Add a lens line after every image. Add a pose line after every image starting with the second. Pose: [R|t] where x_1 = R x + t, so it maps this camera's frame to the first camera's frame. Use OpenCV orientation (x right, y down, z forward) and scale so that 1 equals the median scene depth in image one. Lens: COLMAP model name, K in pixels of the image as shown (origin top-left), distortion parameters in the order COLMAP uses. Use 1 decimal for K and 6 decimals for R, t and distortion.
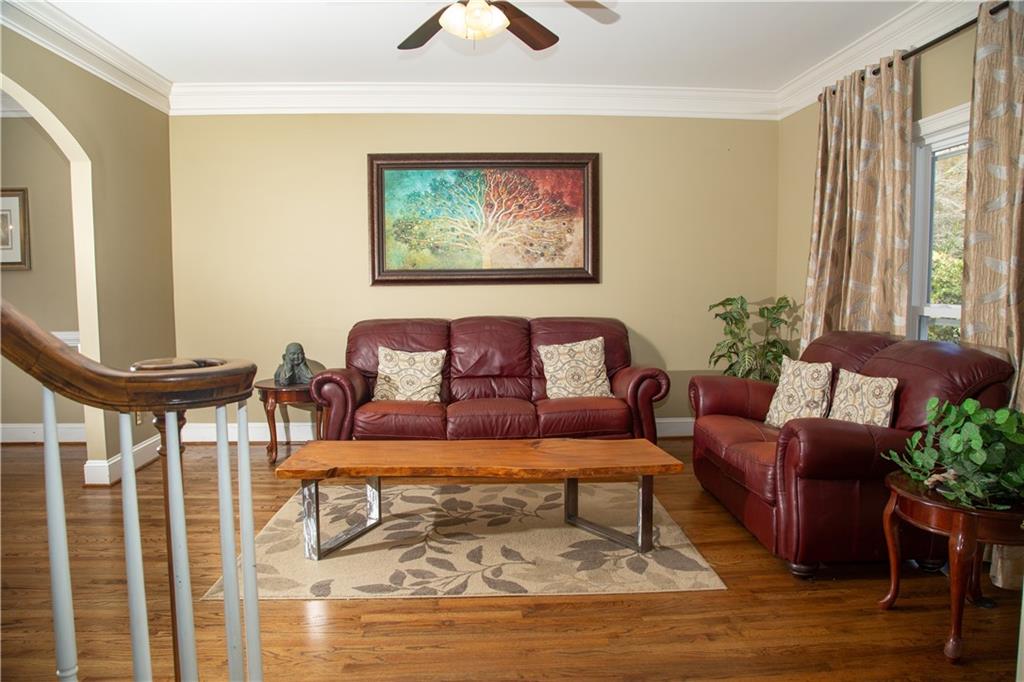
lens RADIAL K [[700.8, 0, 516.7], [0, 700.8, 340.7], [0, 0, 1]] dist [-0.108056, 0.043827]
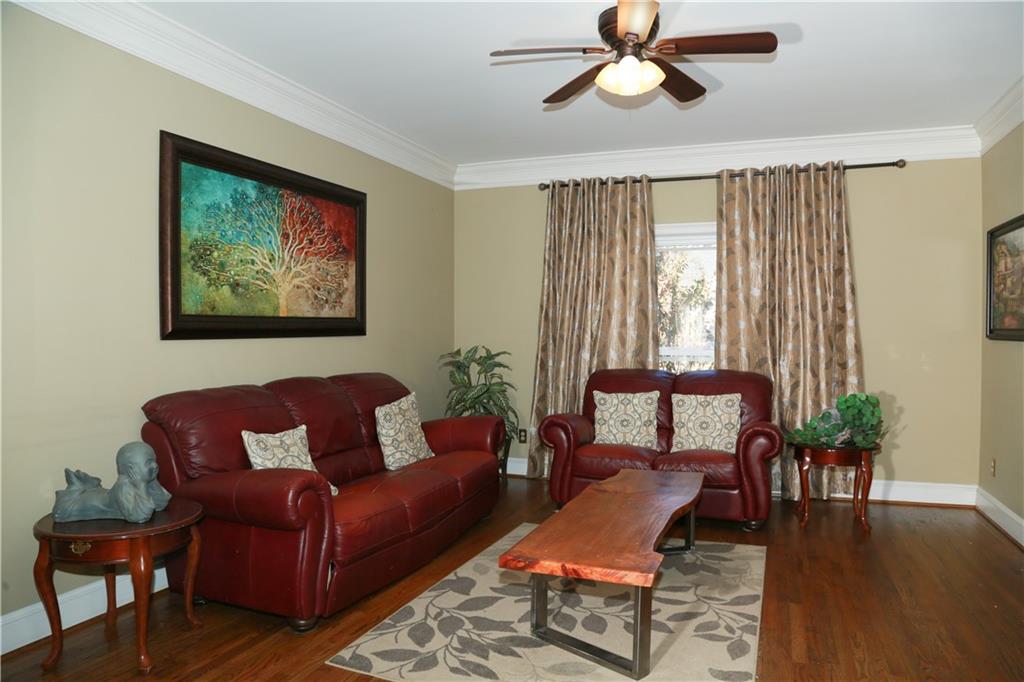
lens RADIAL K [[700.8, 0, 515.7], [0, 700.8, 336.7], [0, 0, 1]] dist [-0.108056, 0.043827]
pose [[0.394163, -0.003406, 0.919034, -0.647945], [0.075100, 0.996768, -0.028515, -0.039769], [-0.915967, 0.080259, 0.393145, 0.470402]]
